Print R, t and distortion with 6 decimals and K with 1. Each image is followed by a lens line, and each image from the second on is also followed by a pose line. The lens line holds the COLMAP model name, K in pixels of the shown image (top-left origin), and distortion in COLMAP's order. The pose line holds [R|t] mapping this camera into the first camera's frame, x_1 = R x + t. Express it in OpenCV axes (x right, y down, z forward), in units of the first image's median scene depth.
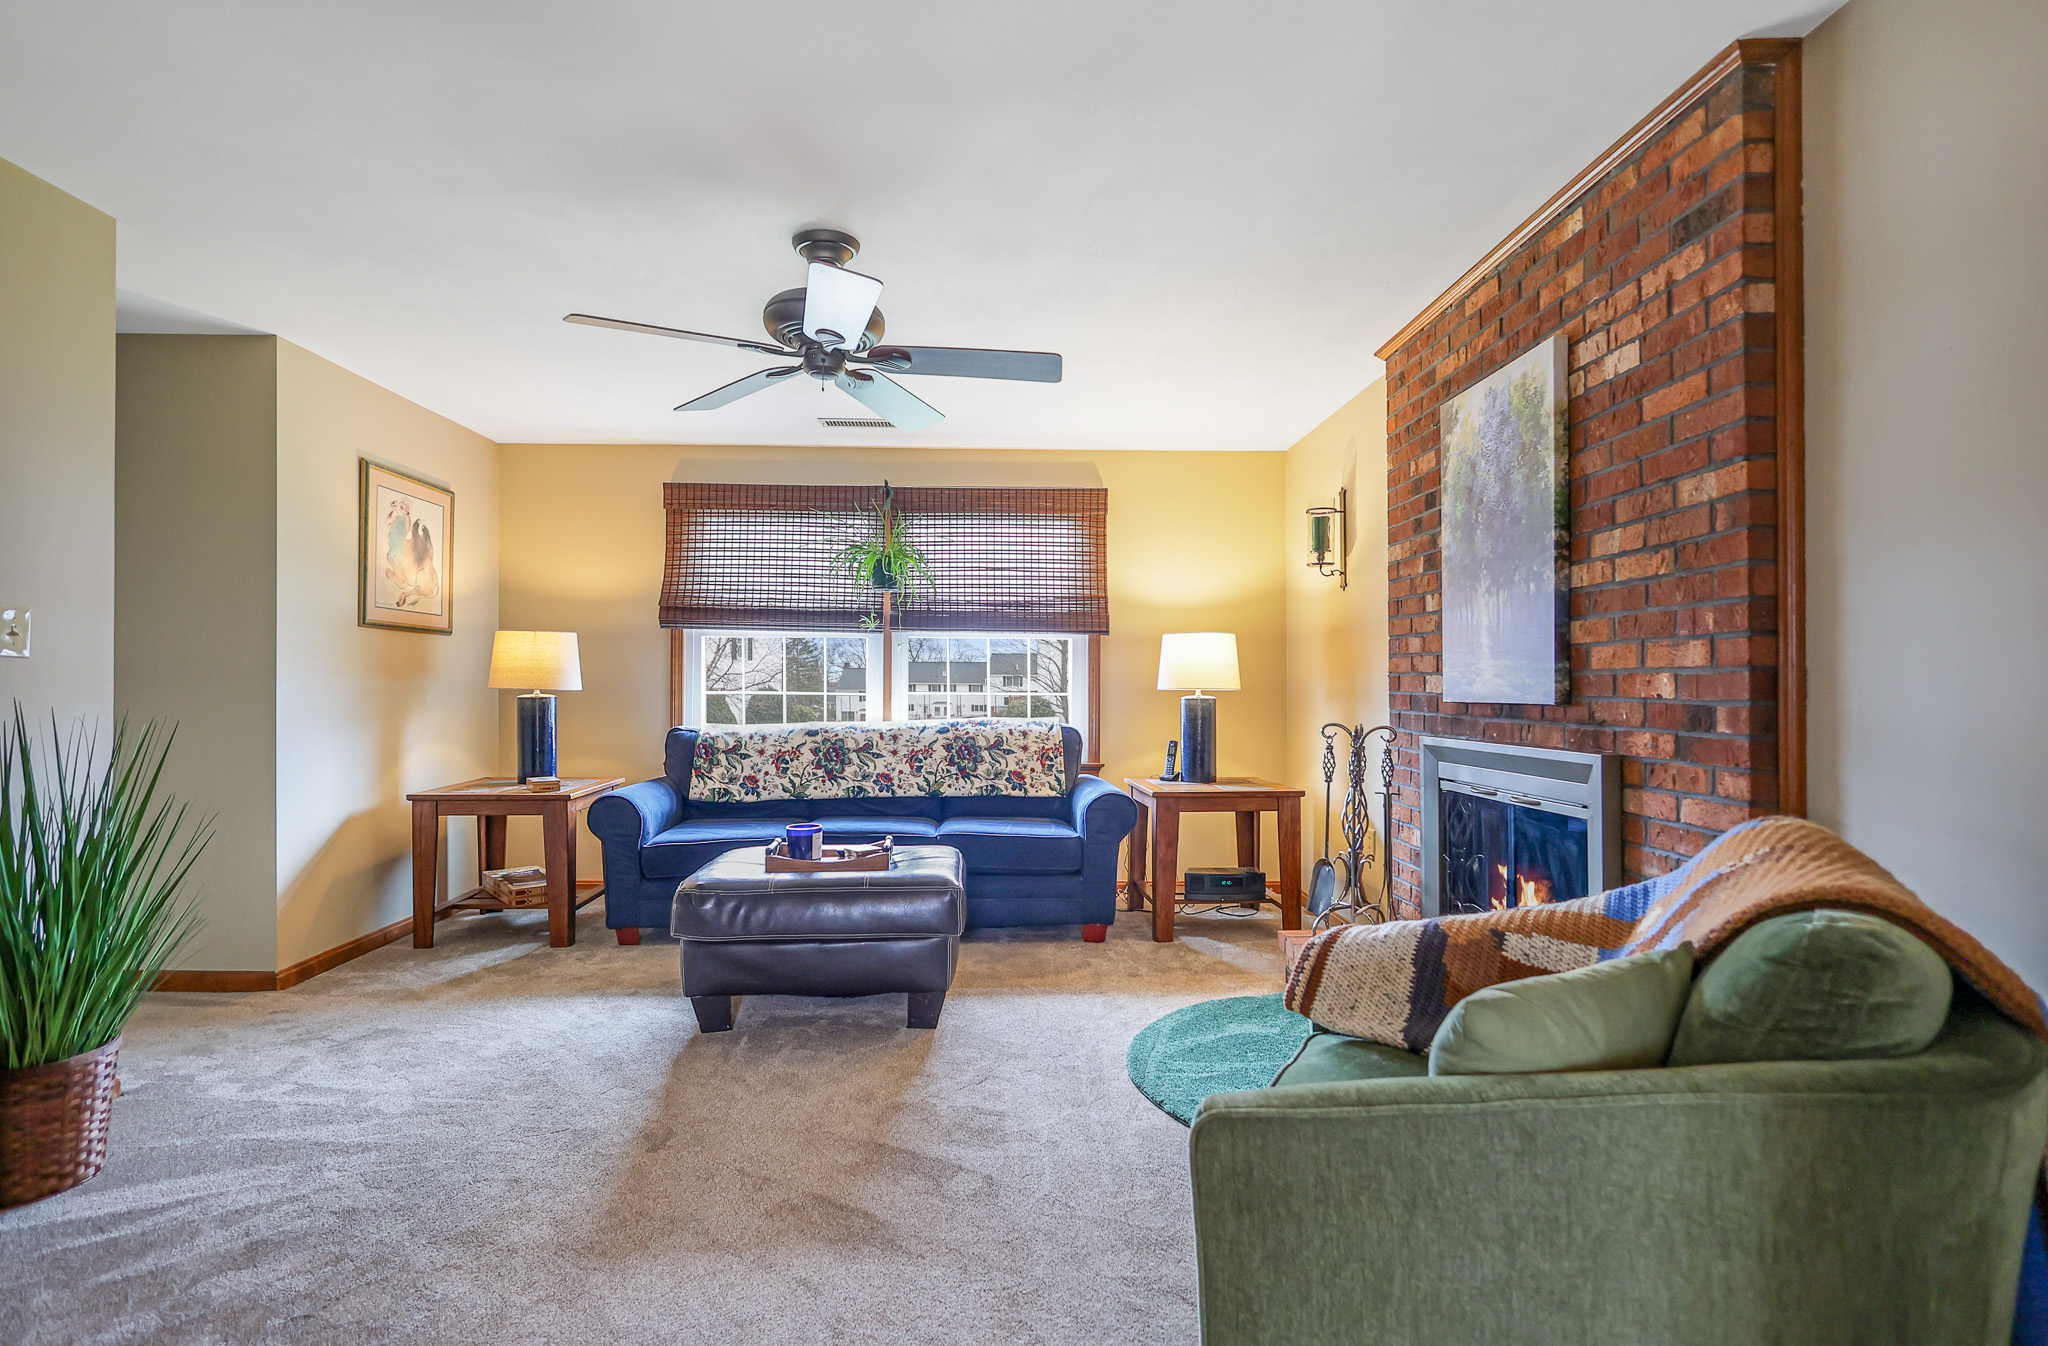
lens RADIAL K [[980.7, 0, 1015.3], [0, 980.7, 685.0], [0, 0, 1]] dist [-0.001699, -0.000218]
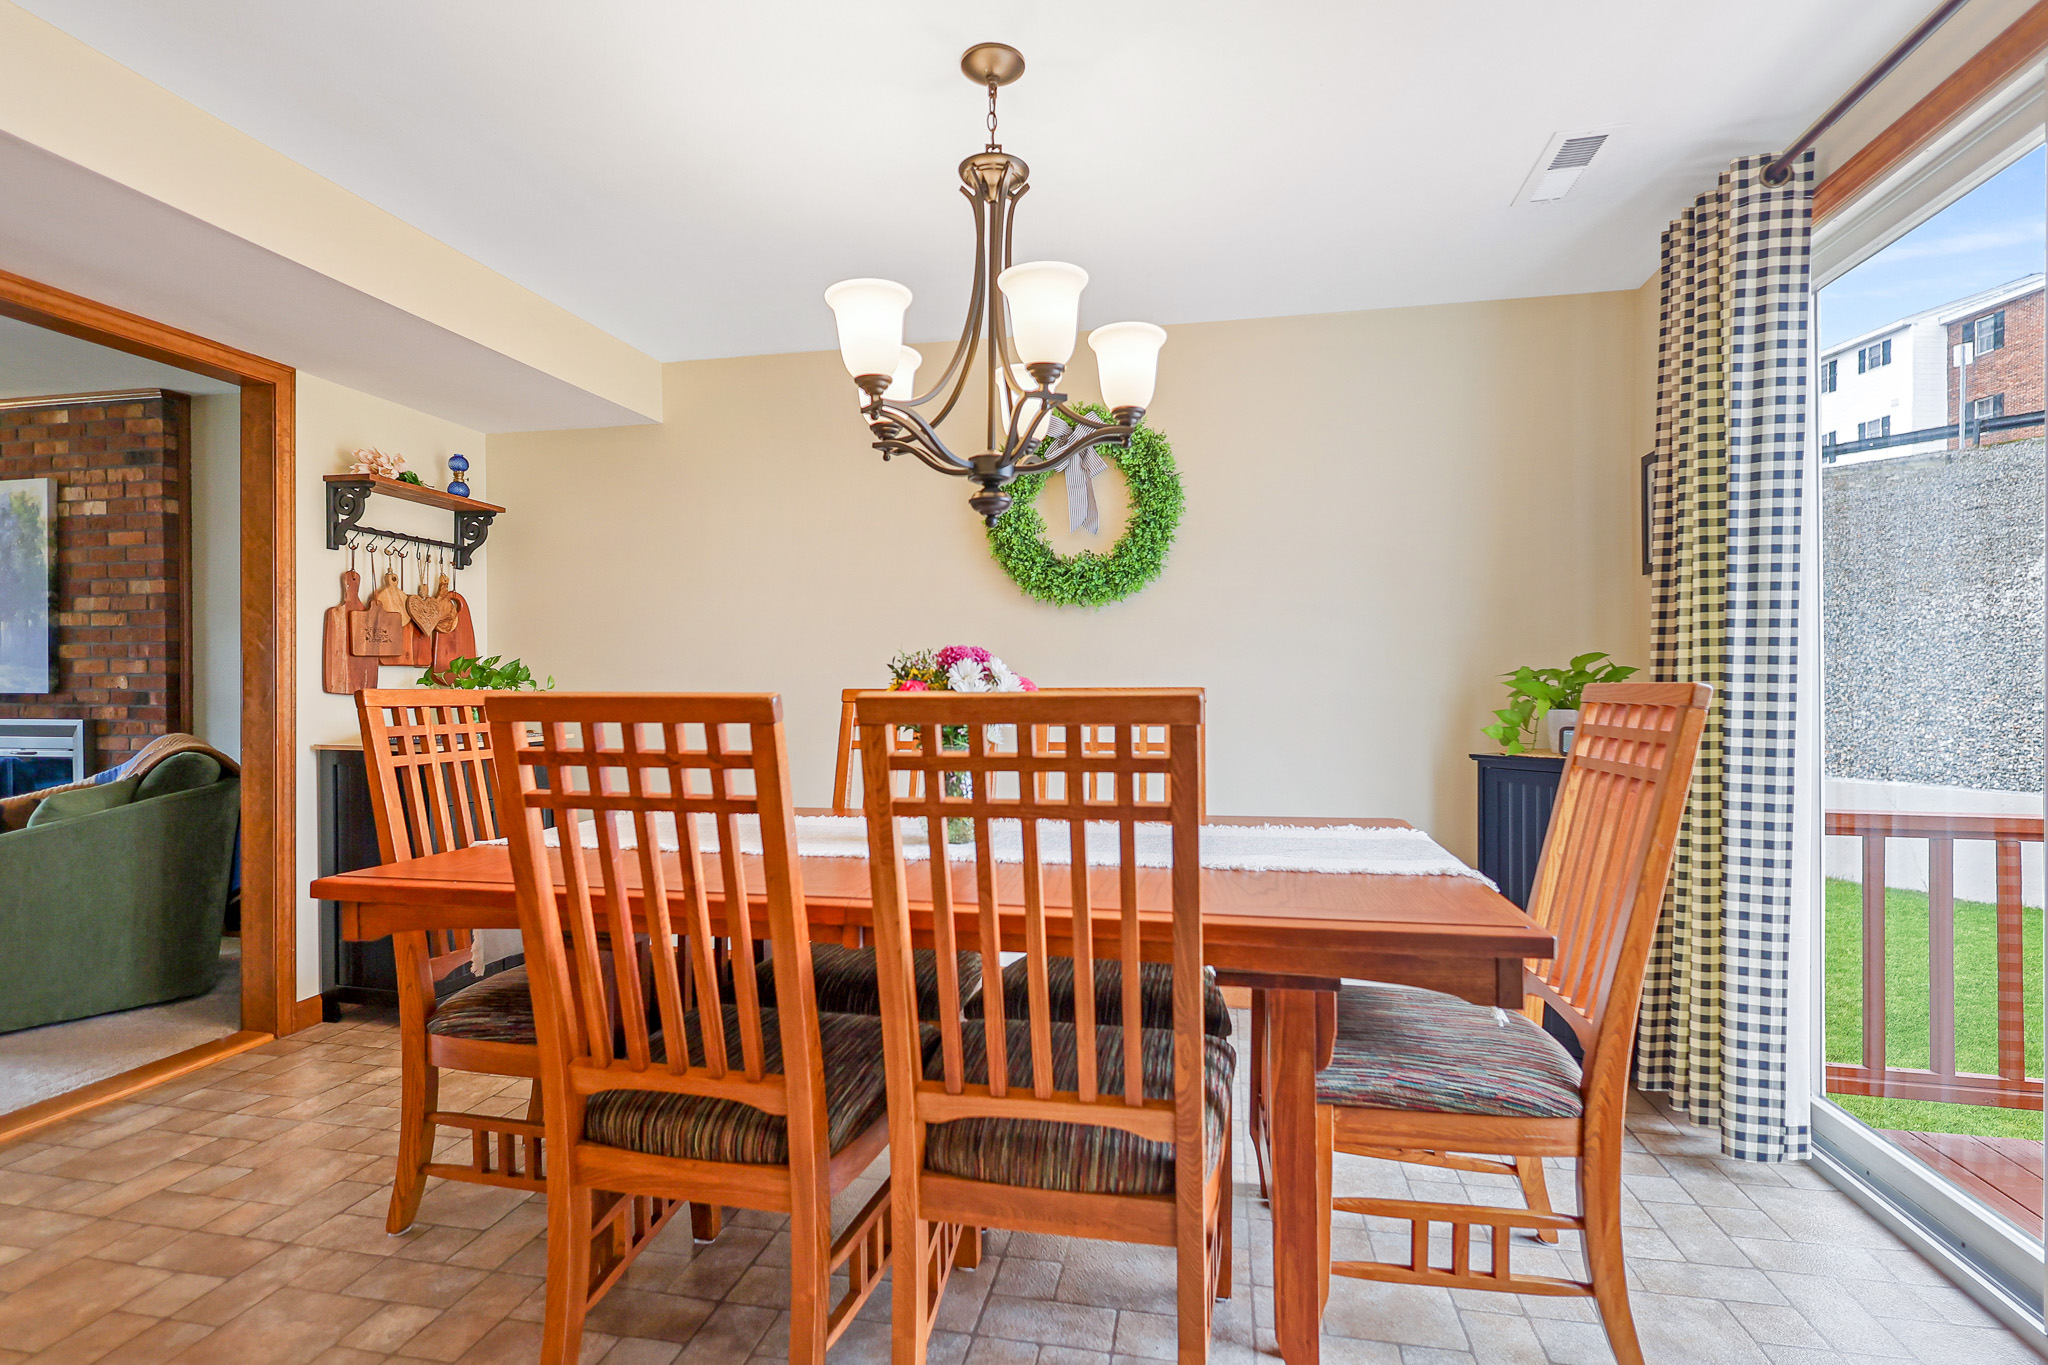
lens RADIAL K [[988.1, 0, 1024.2], [0, 988.1, 695.5], [0, 0, 1]] dist [-0.000912, 0.000417]
pose [[0.231713, -0.004941, 0.972772, -0.797393], [-0.003751, 0.999975, 0.005973, 0.007873], [-0.972777, -0.005033, 0.231689, -1.151615]]
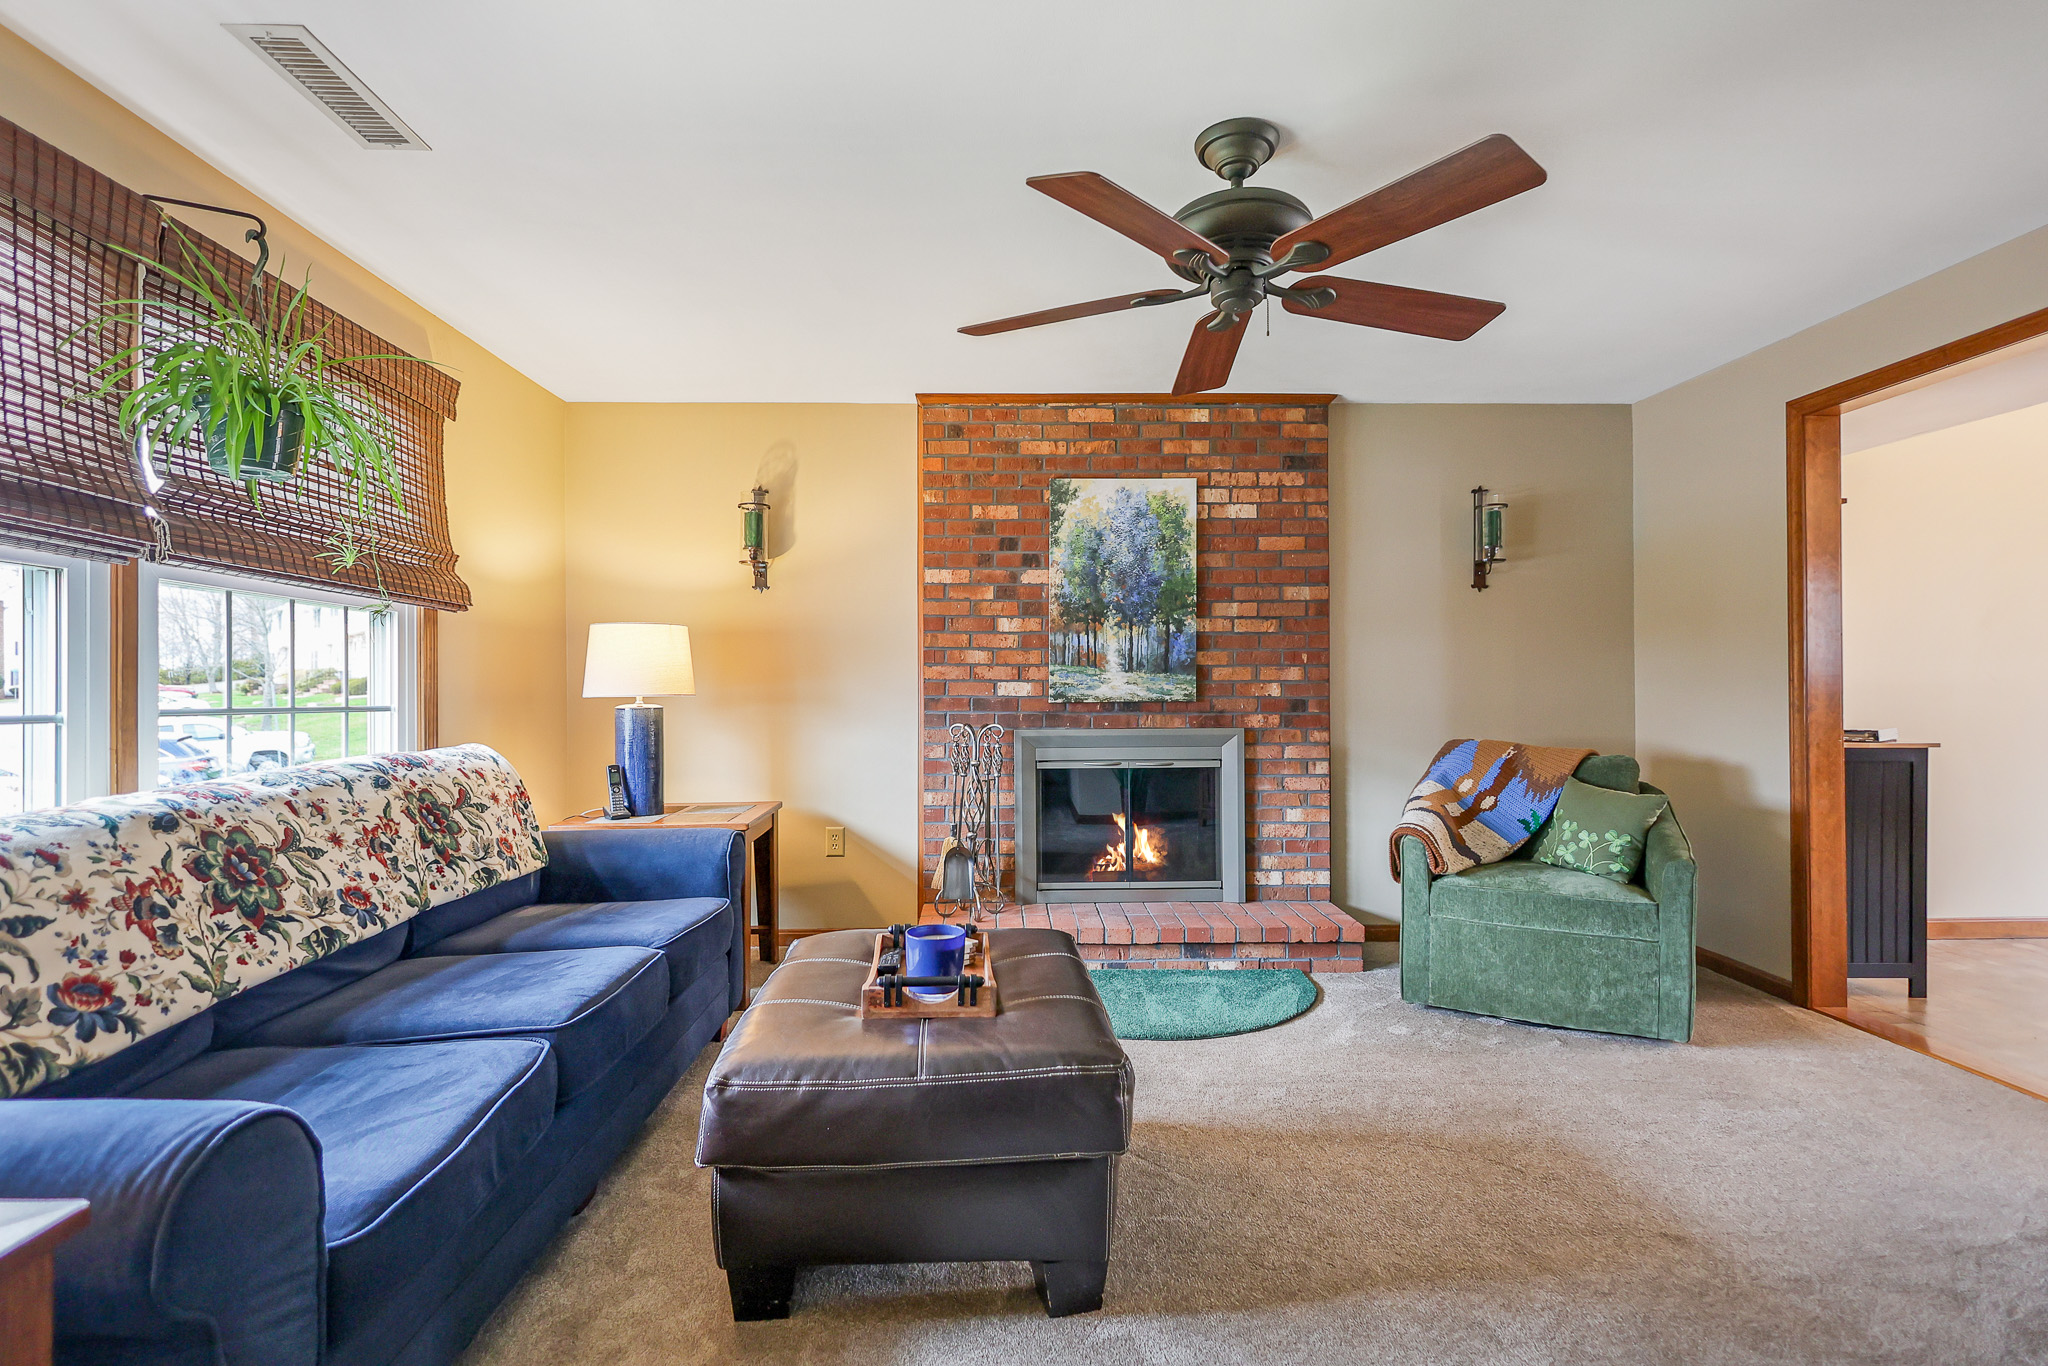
lens RADIAL K [[964.8, 0, 1024.0], [0, 964.8, 683.0], [0, 0, 1]] dist [-0.001927, -0.000096]
pose [[0.006881, 0.005767, 0.999960, -1.167385], [0.001887, 0.999982, -0.005780, -0.002292], [-0.999975, 0.001927, 0.006870, 1.385655]]
